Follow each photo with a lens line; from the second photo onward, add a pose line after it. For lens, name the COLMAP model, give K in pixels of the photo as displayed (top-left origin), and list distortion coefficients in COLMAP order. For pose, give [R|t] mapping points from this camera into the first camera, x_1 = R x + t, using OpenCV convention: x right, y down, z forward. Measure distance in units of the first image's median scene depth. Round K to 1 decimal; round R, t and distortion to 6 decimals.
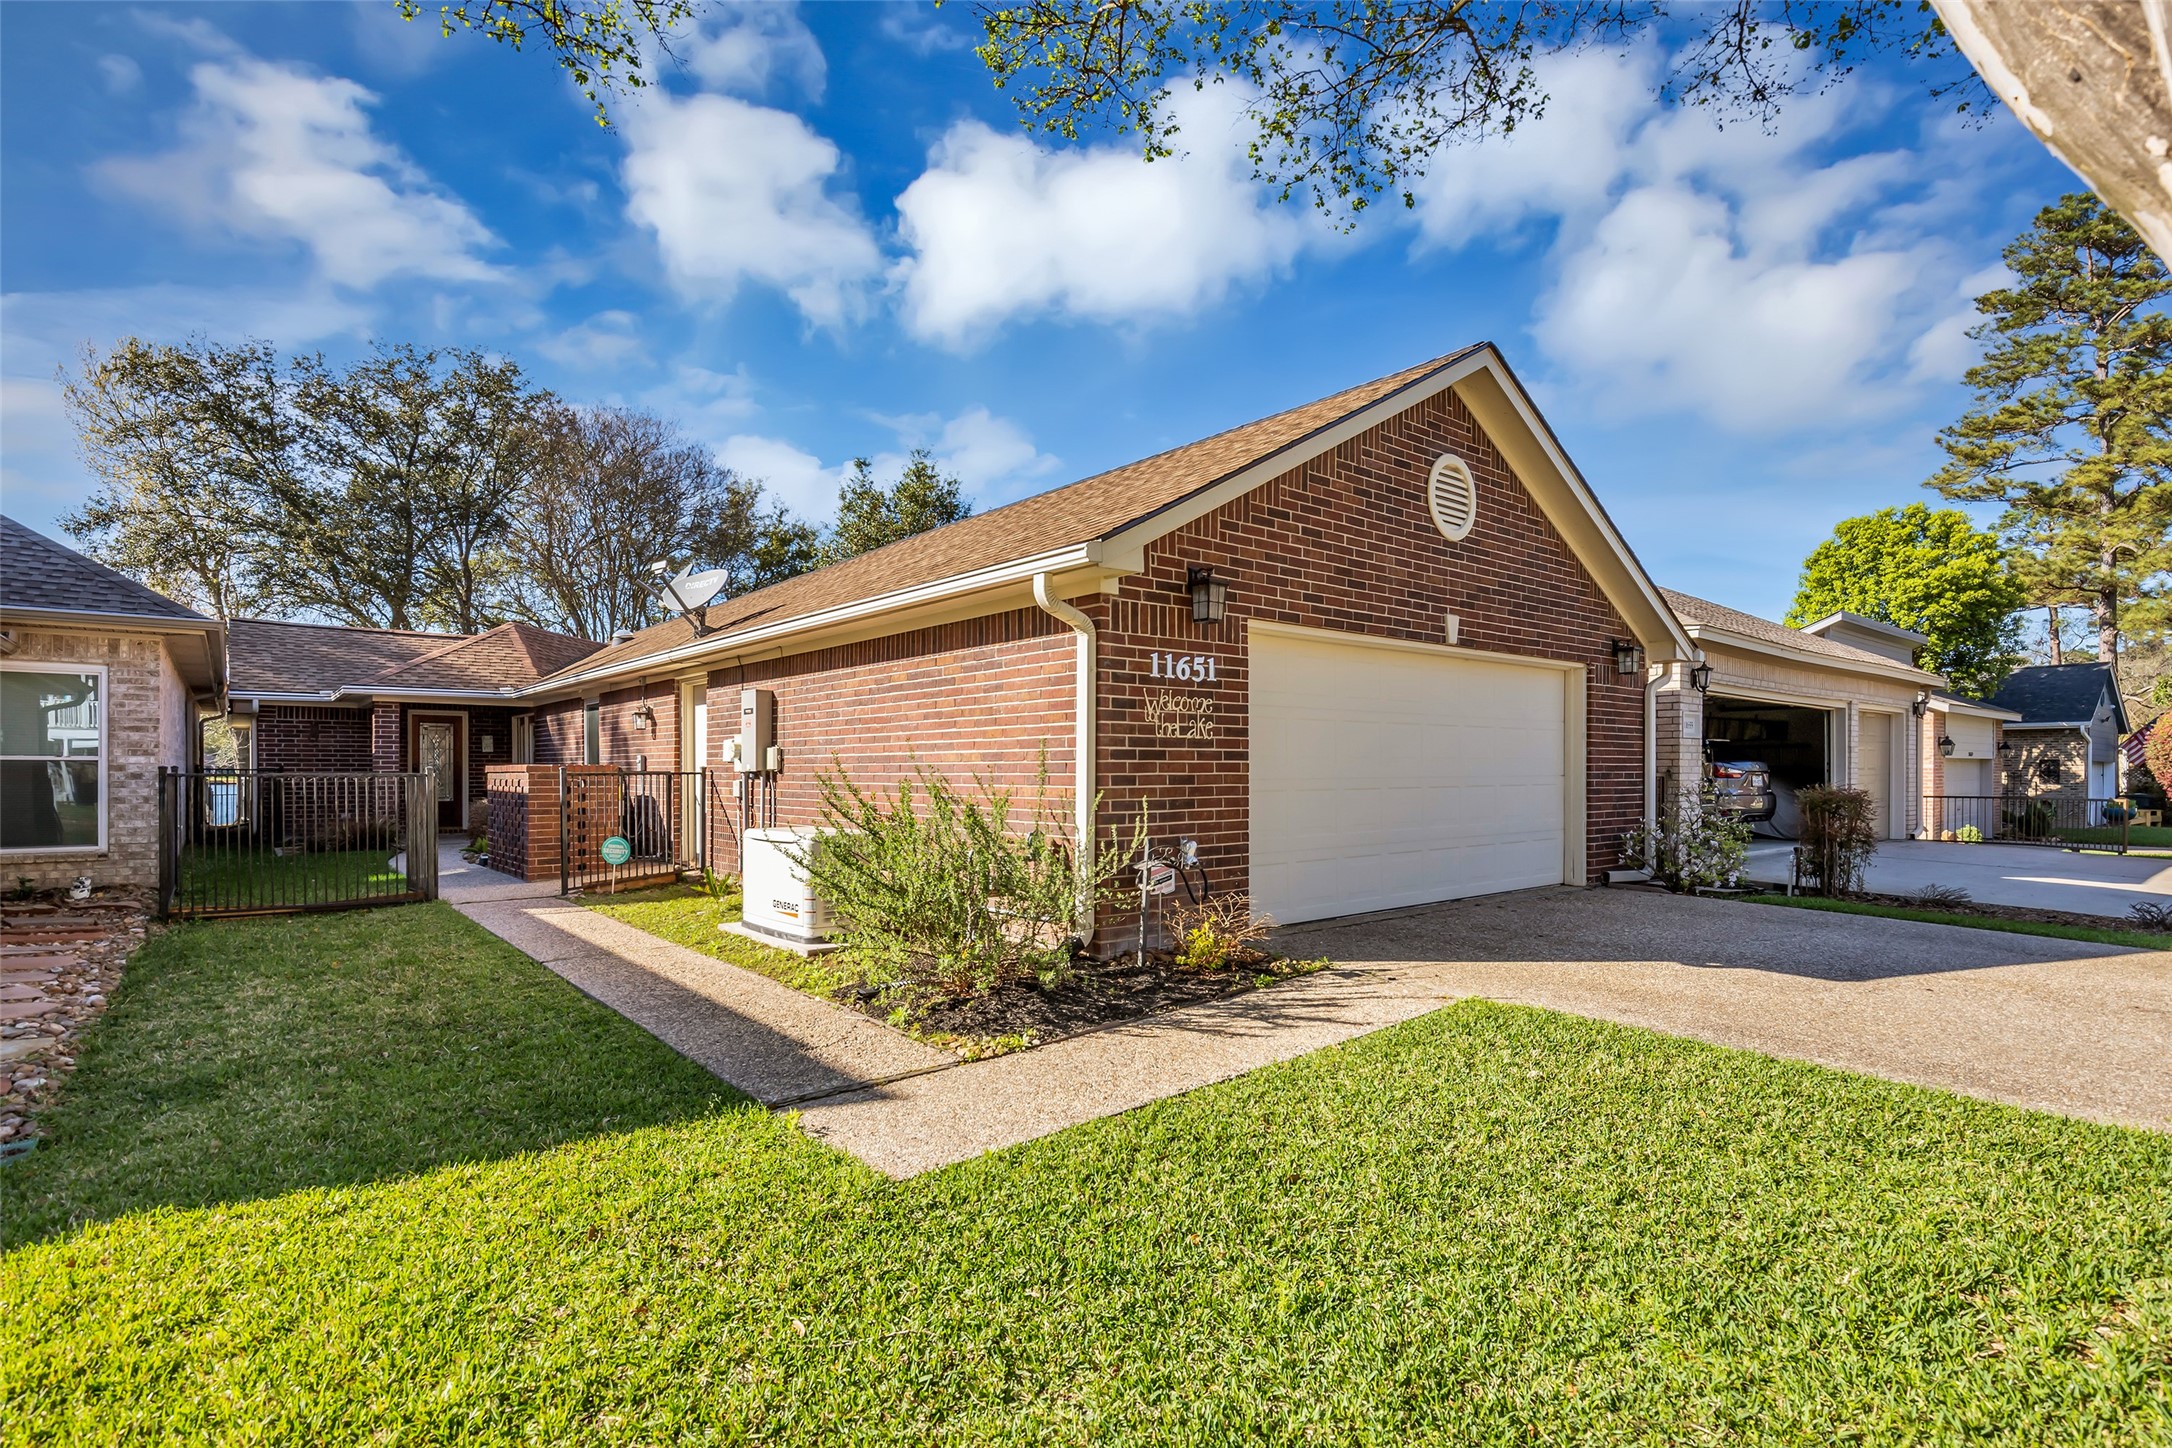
lens RADIAL K [[1049.1, 0, 1077.0], [0, 1049.1, 764.4], [0, 0, 1]] dist [-0.015566, -0.000261]
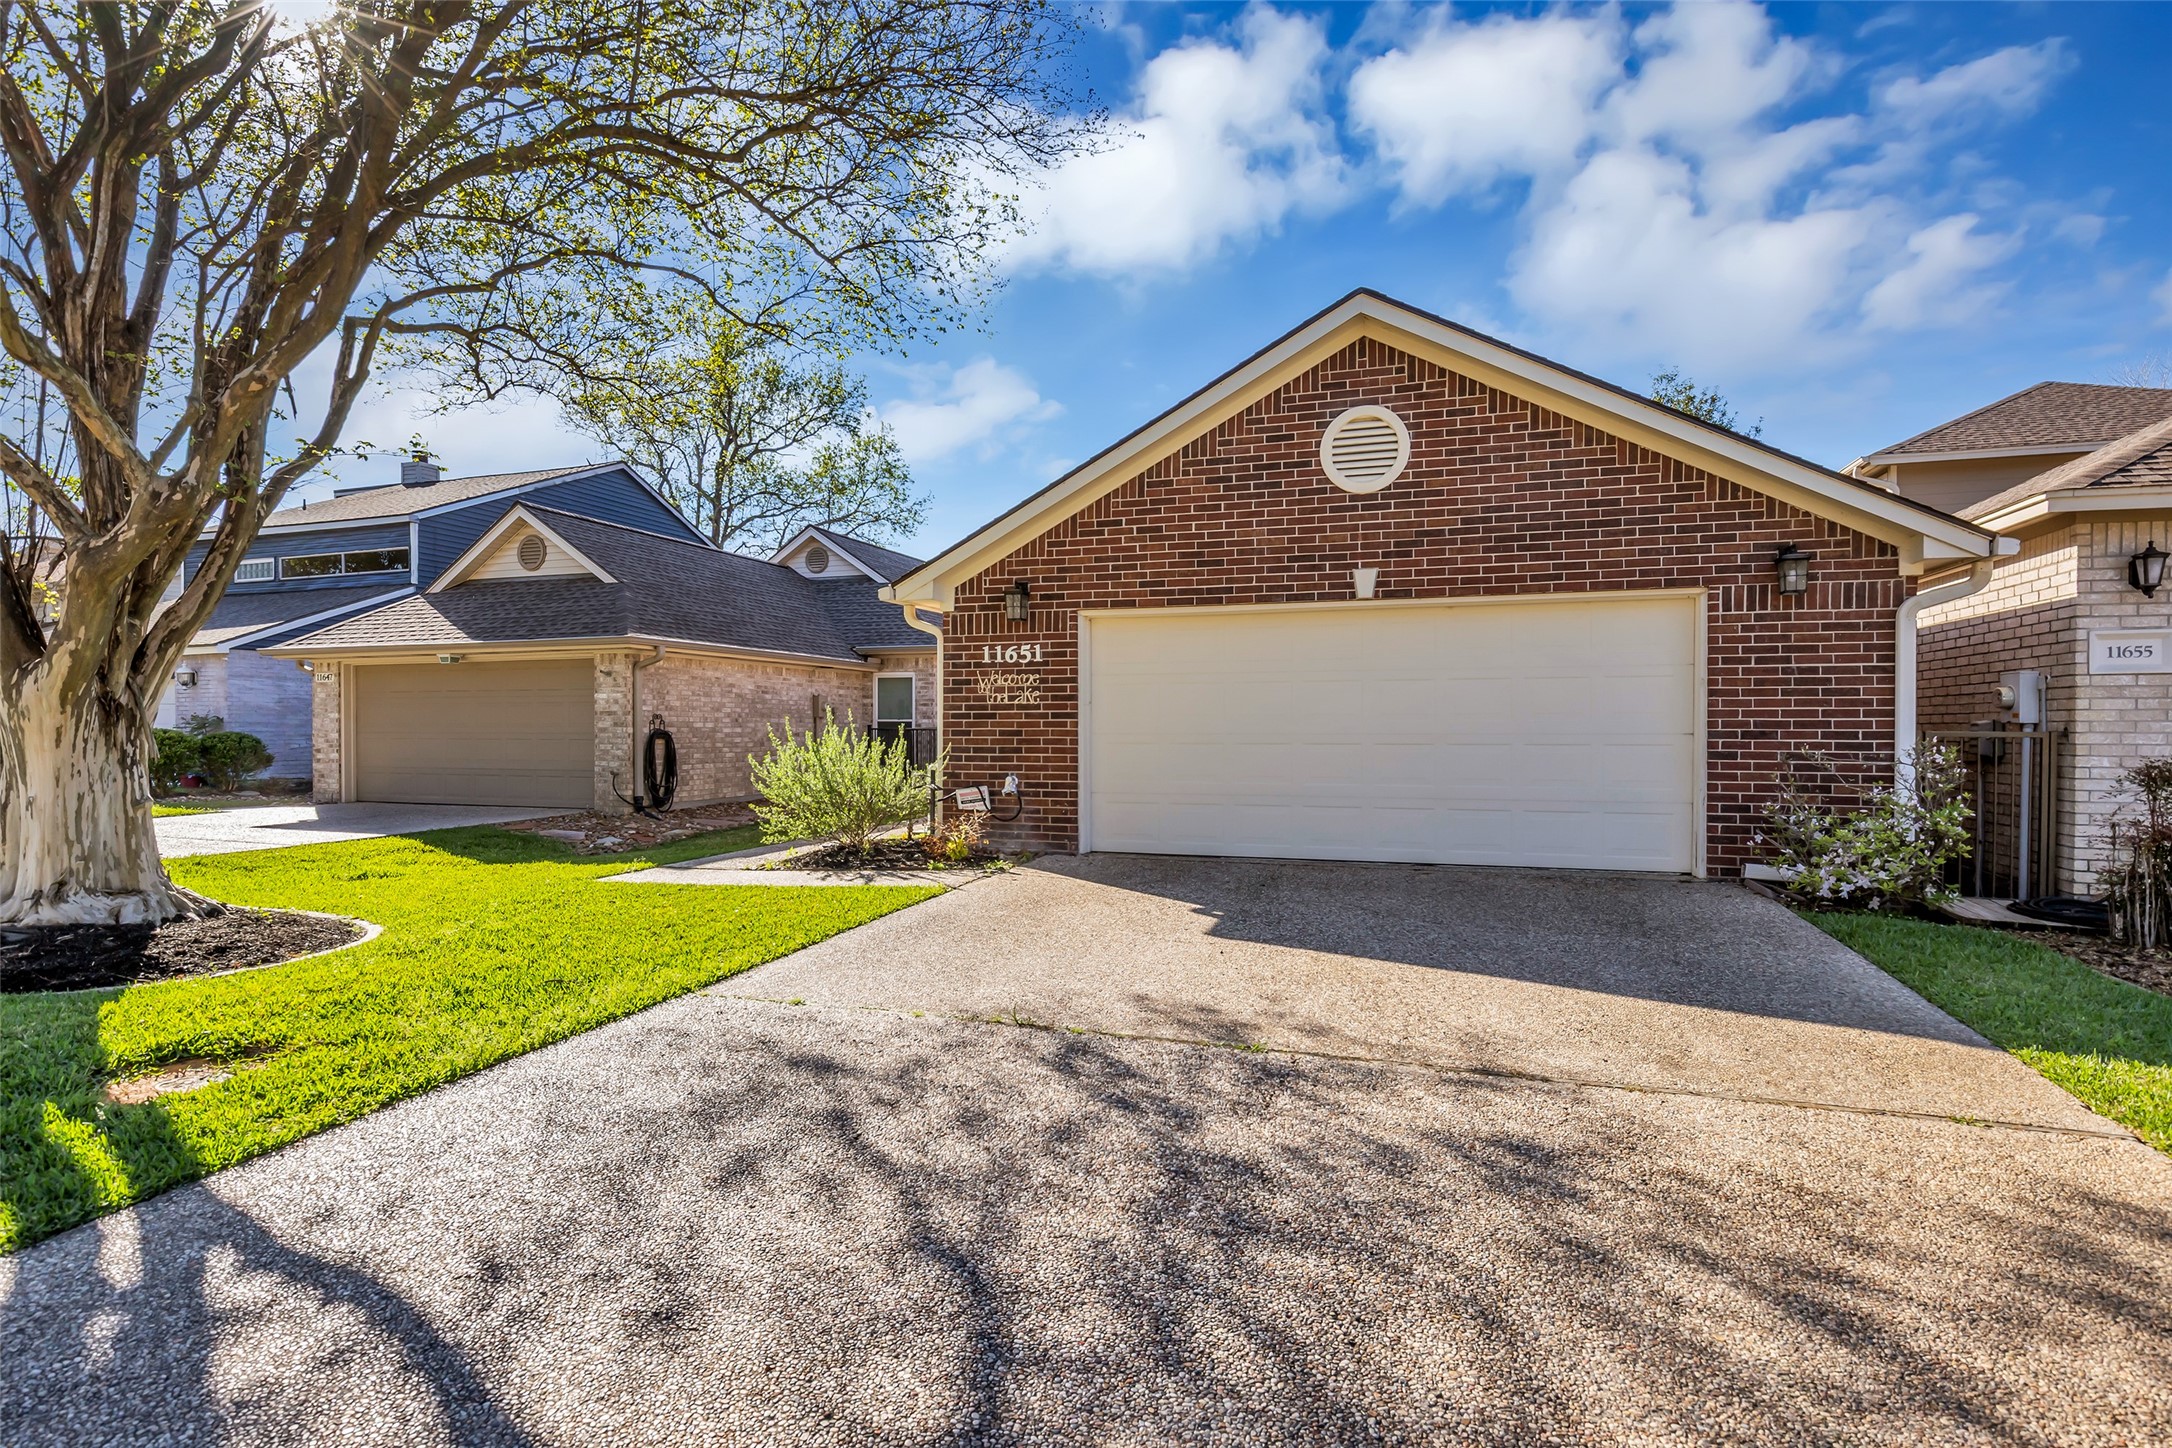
lens RADIAL K [[1070.5, 0, 1085.0], [0, 1070.5, 728.2], [0, 0, 1]] dist [-0.015265, 0.002501]
pose [[0.536220, 0.001582, -0.844077, 1.300089], [0.003531, 0.999985, 0.004118, 0.002273], [0.844071, -0.005189, 0.536206, 0.291524]]
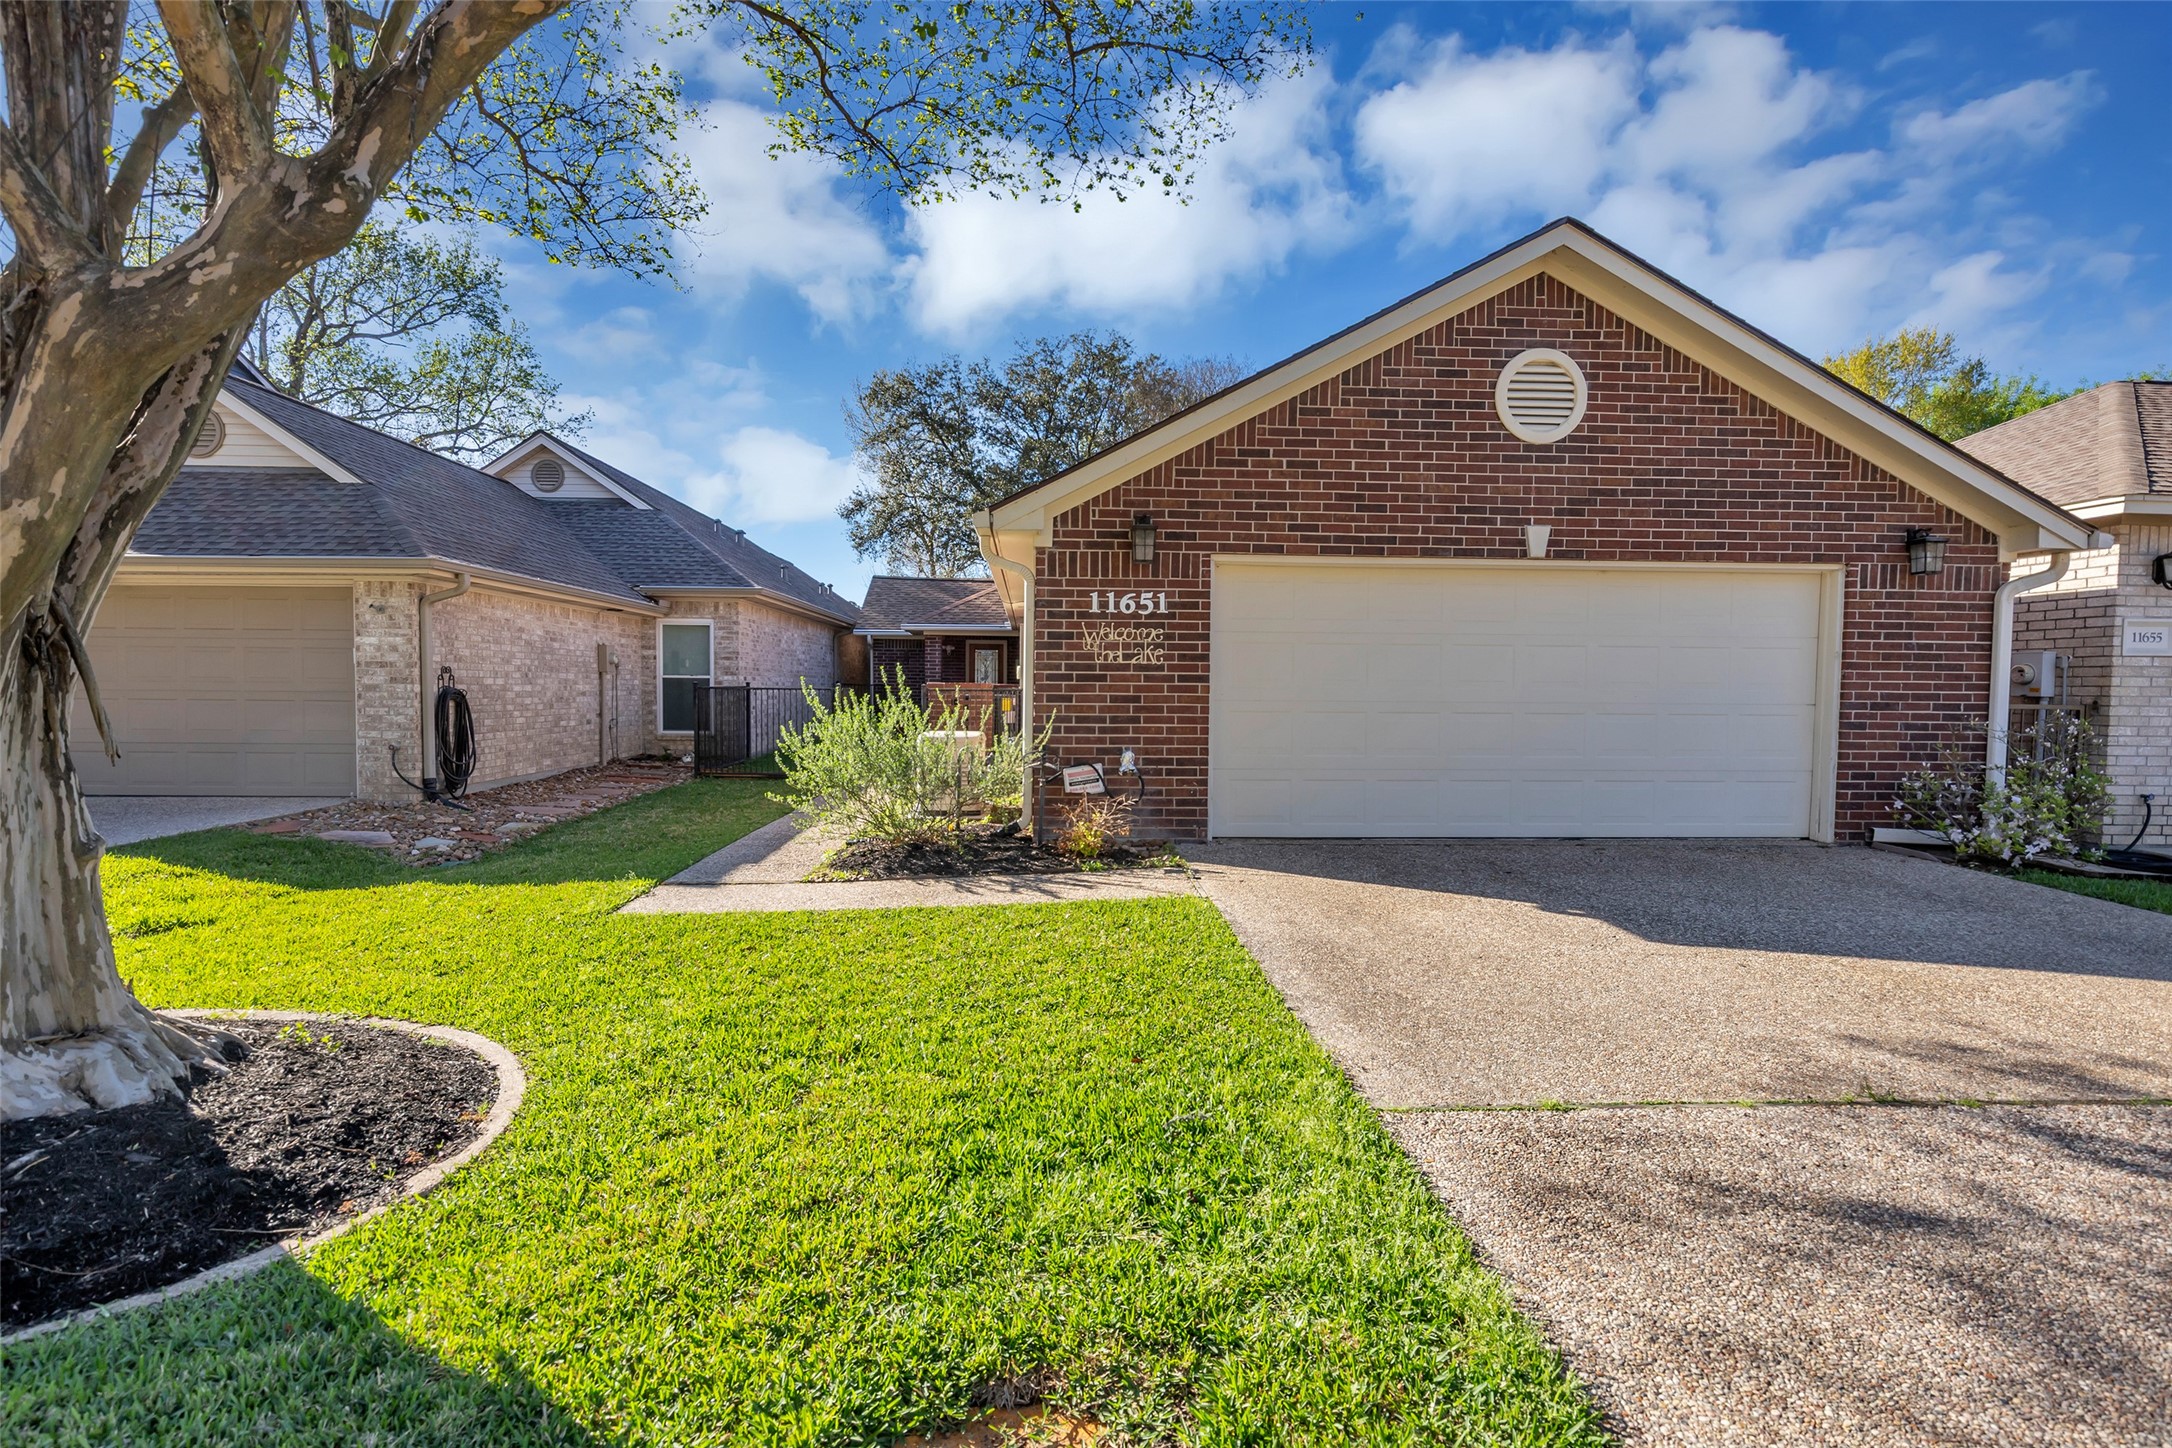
lens RADIAL K [[1070.5, 0, 1081.3], [0, 1070.5, 730.0], [0, 0, 1]] dist [-0.015265, 0.002501]
pose [[0.803410, 0.032830, -0.594520, 0.730478], [-0.007138, 0.998938, 0.045516, -0.004617], [0.595383, -0.032324, 0.802792, 0.008203]]
